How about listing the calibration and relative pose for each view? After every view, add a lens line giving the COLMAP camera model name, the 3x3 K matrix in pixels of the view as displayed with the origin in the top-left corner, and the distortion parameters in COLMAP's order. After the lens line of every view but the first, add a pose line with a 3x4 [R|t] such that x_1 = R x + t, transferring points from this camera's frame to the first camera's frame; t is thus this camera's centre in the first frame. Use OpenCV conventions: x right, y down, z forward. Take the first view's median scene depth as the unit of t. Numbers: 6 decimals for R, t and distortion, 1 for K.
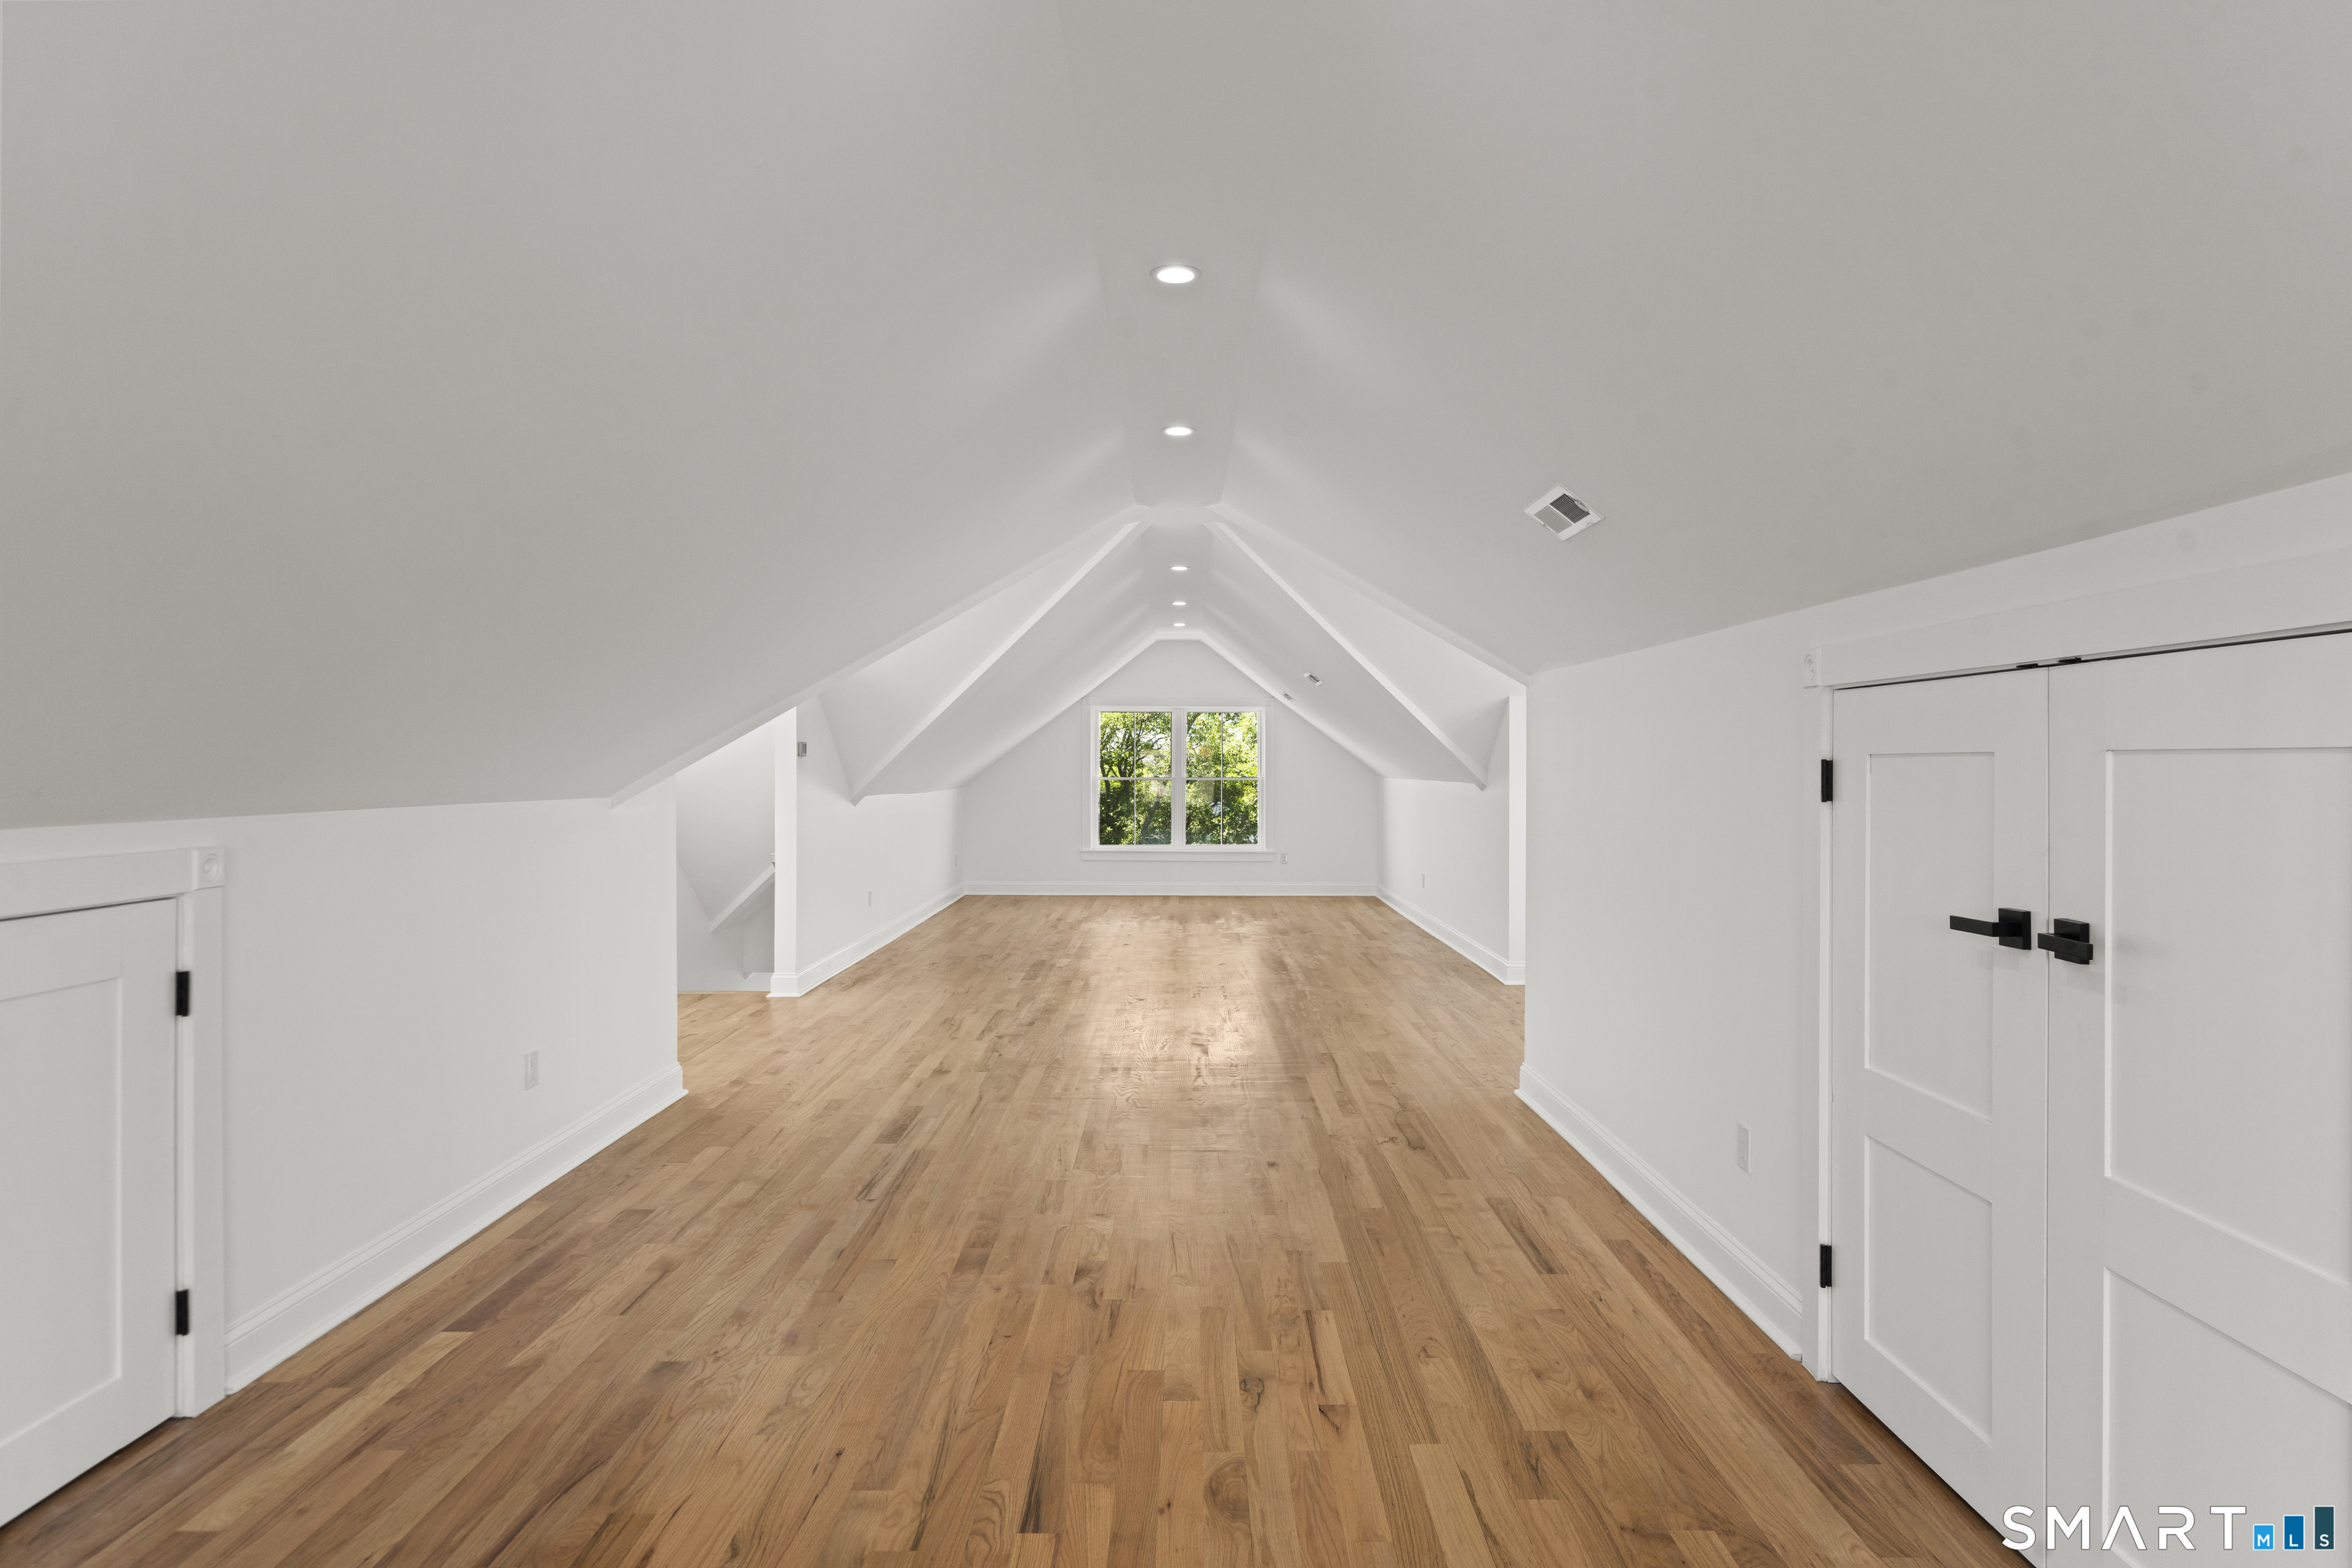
lens RADIAL K [[1287.2, 0, 1176.0], [0, 1287.2, 784.0], [0, 0, 1]] dist [0.000155, -0.000010]
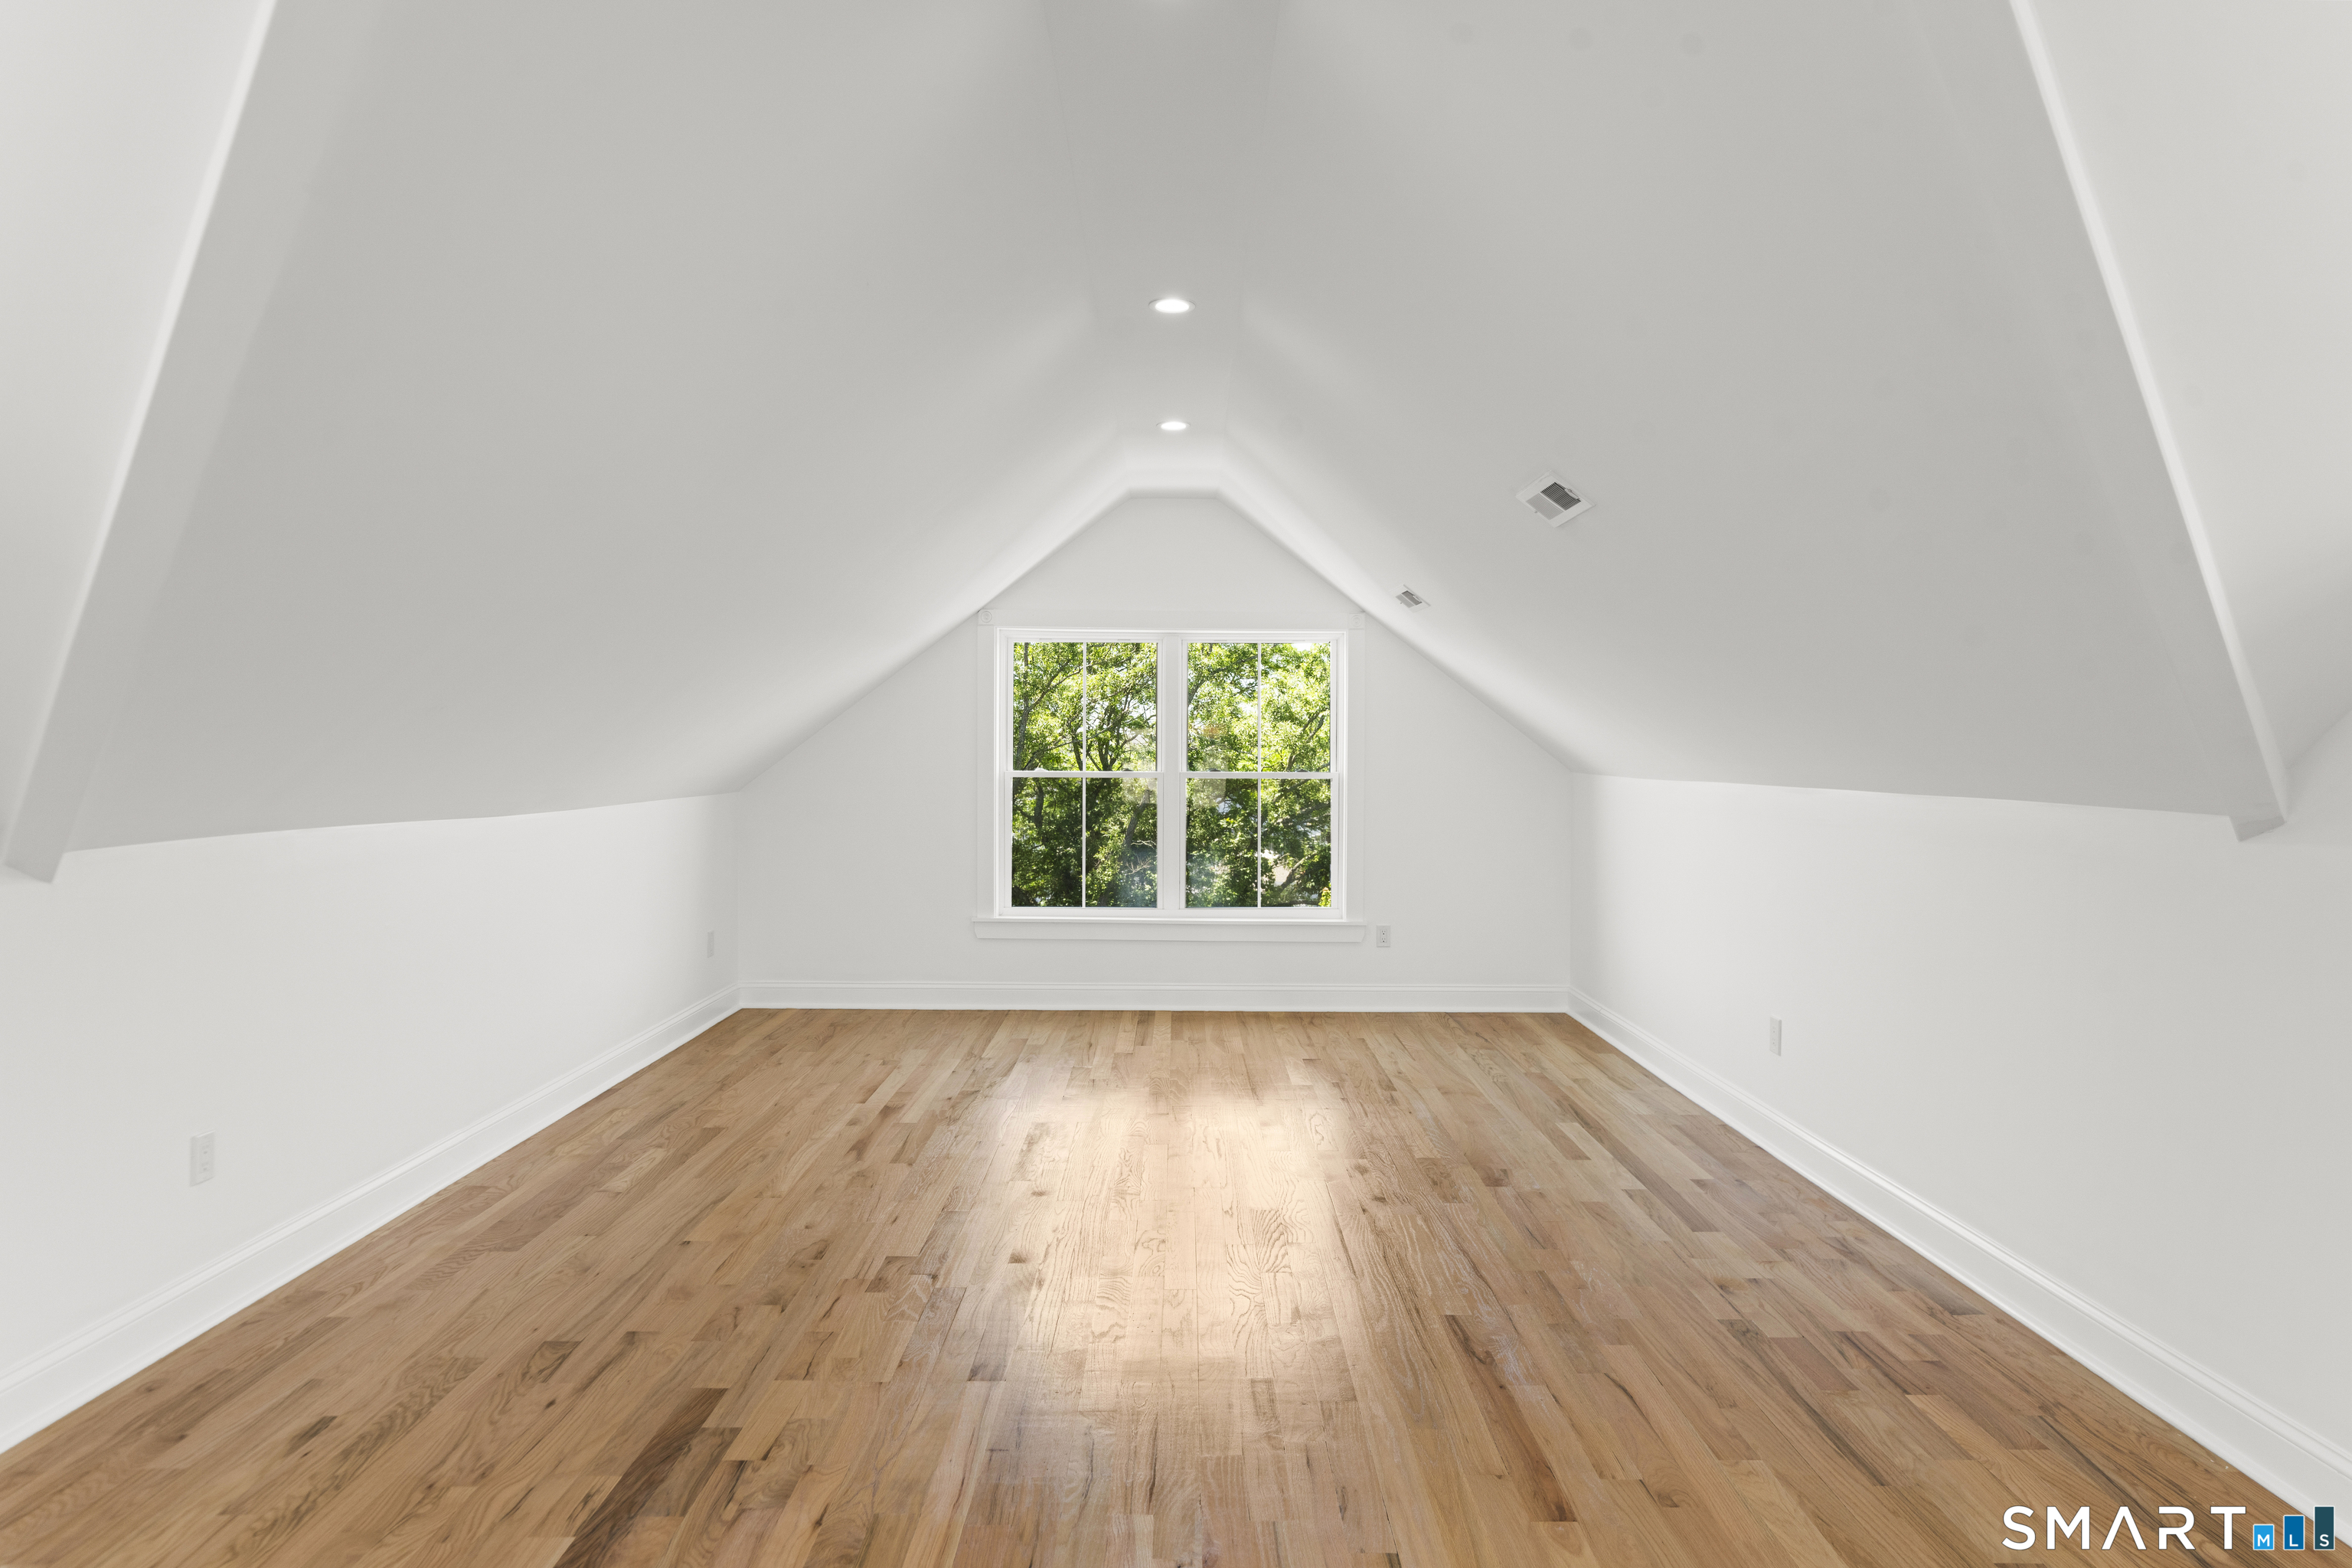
lens RADIAL K [[1428.3, 0, 1176.0], [0, 1428.3, 784.0], [0, 0, 1]] dist [-0.000763, -0.000199]
pose [[0.999993, 0.003155, 0.001791, 0.002417], [-0.003171, 0.999955, 0.008959, -0.005734], [-0.001762, -0.008965, 0.999958, 0.450782]]
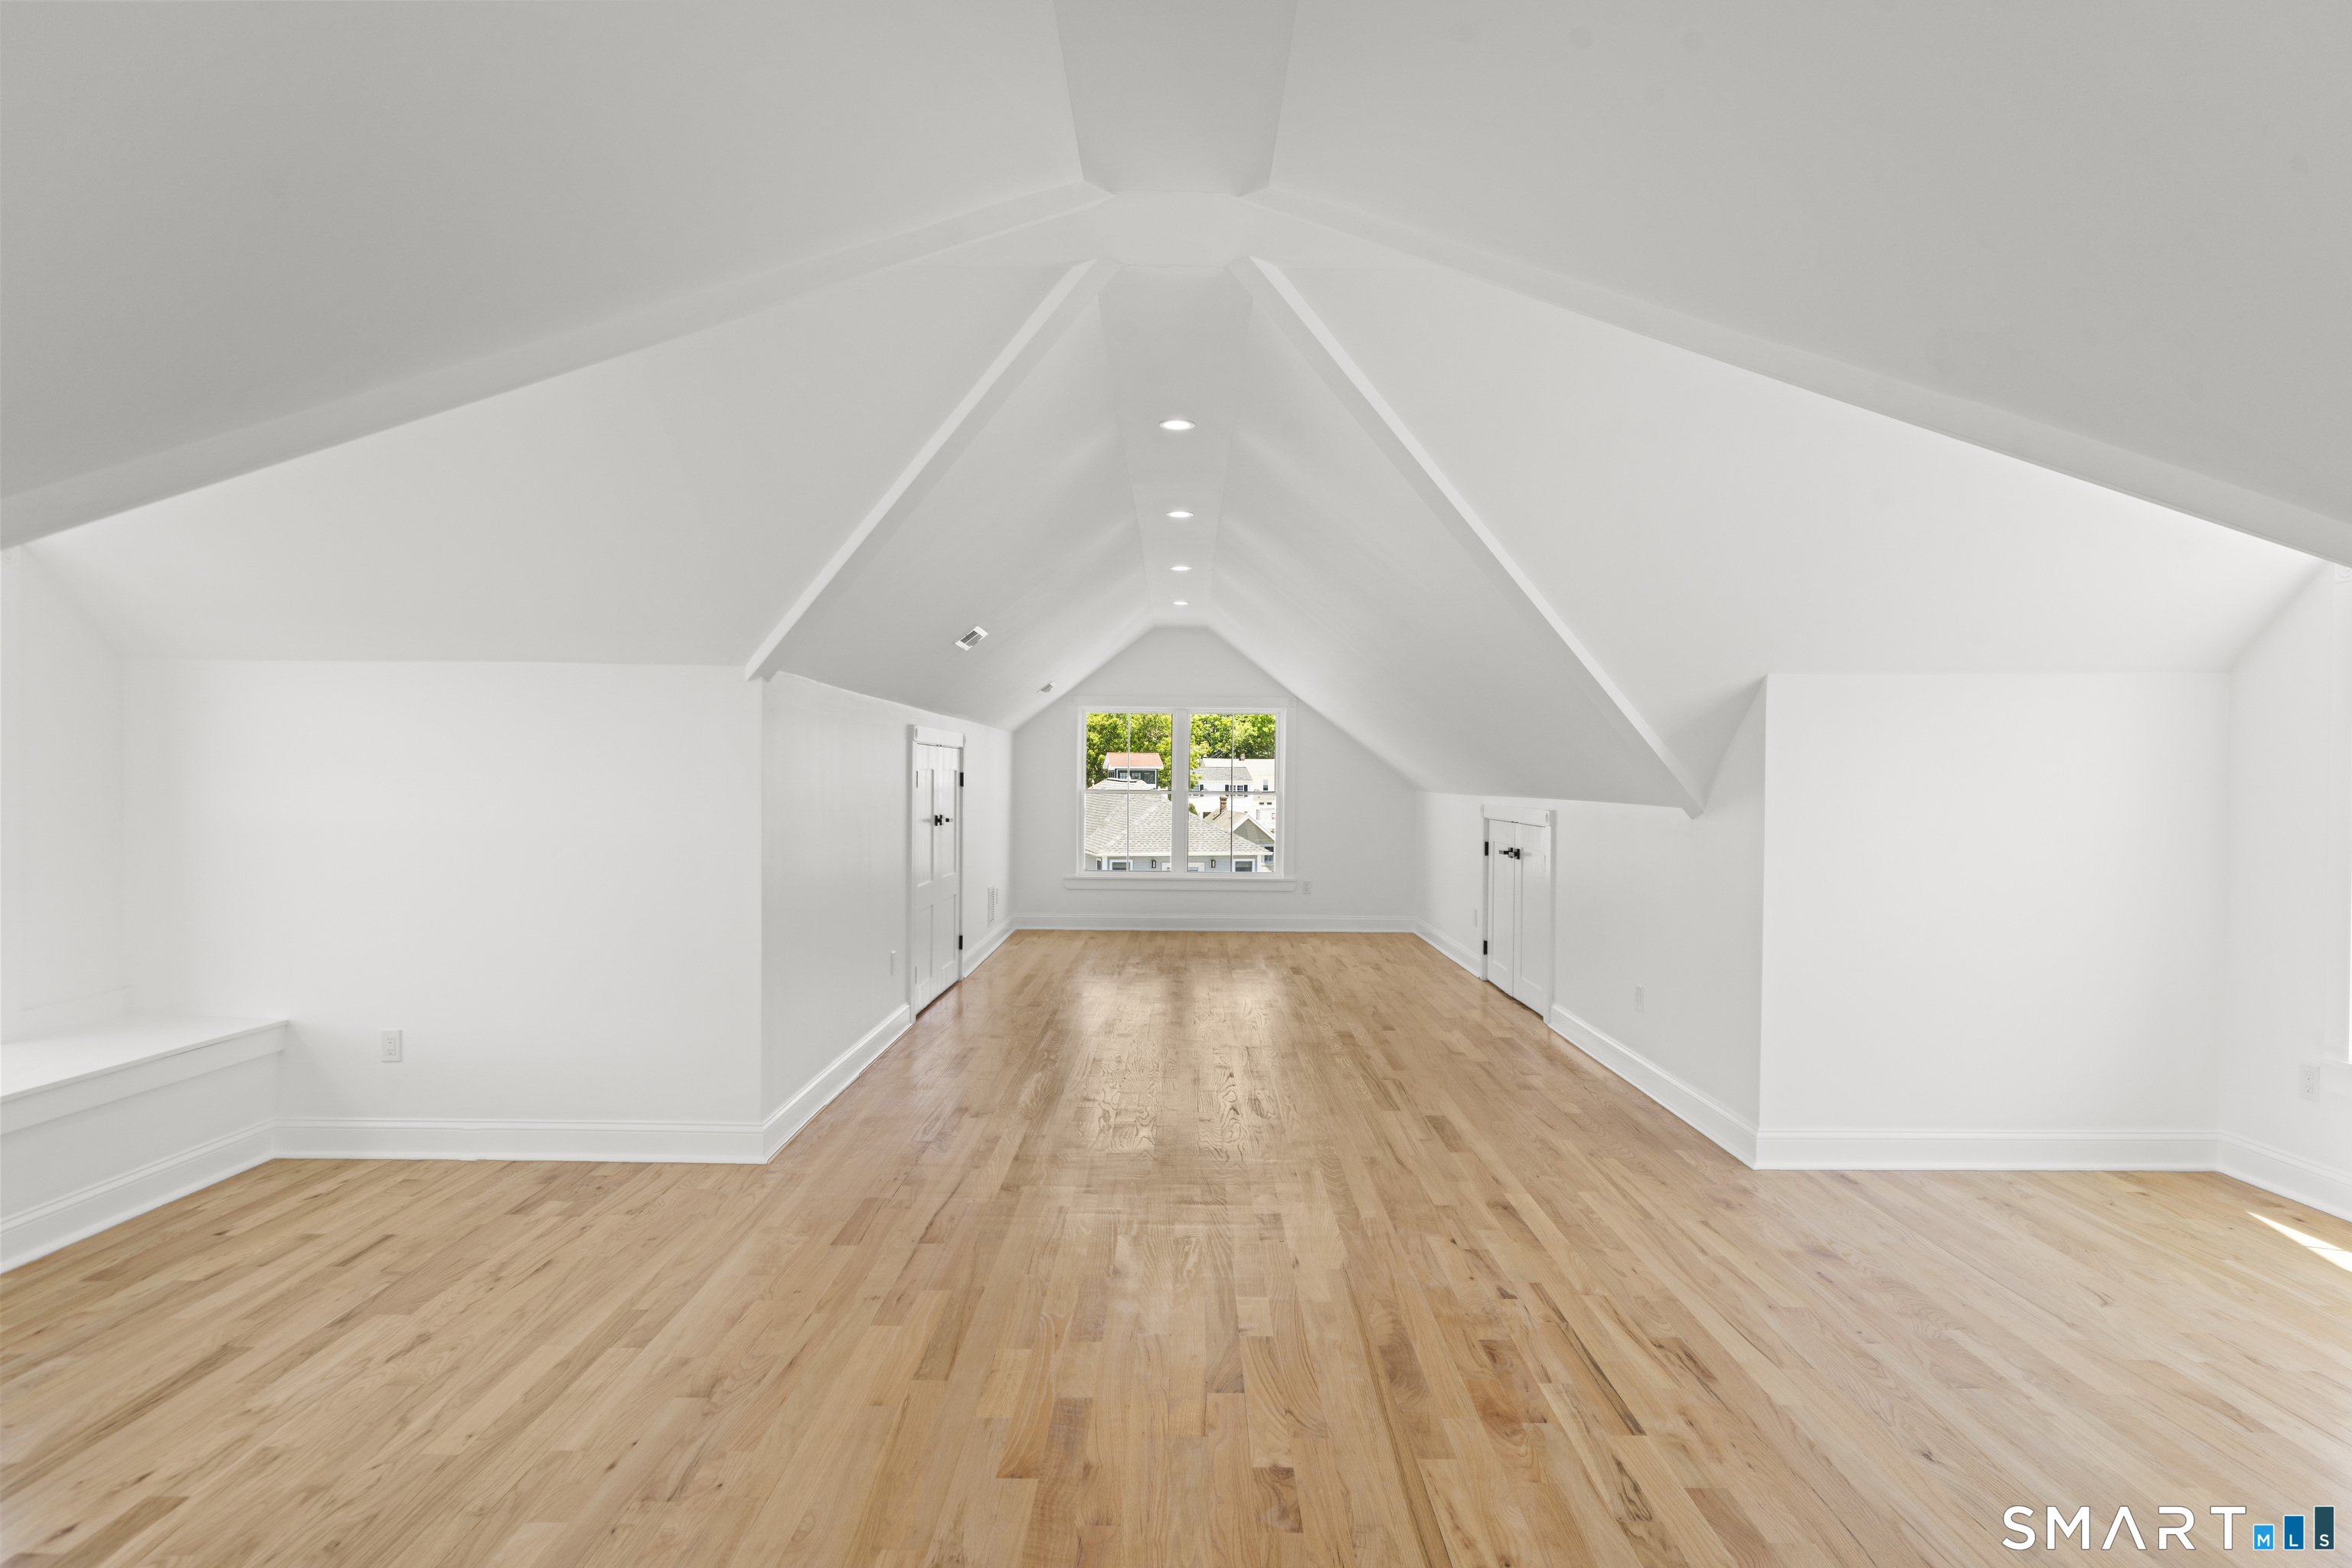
lens RADIAL K [[1287.2, 0, 1176.0], [0, 1287.2, 784.0], [0, 0, 1]] dist [0.000155, -0.000010]
pose [[0.999998, -0.000131, -0.001904, 0.000983], [0.000117, 0.999975, -0.007055, -0.003590], [0.001905, 0.007055, 0.999973, 0.168886]]
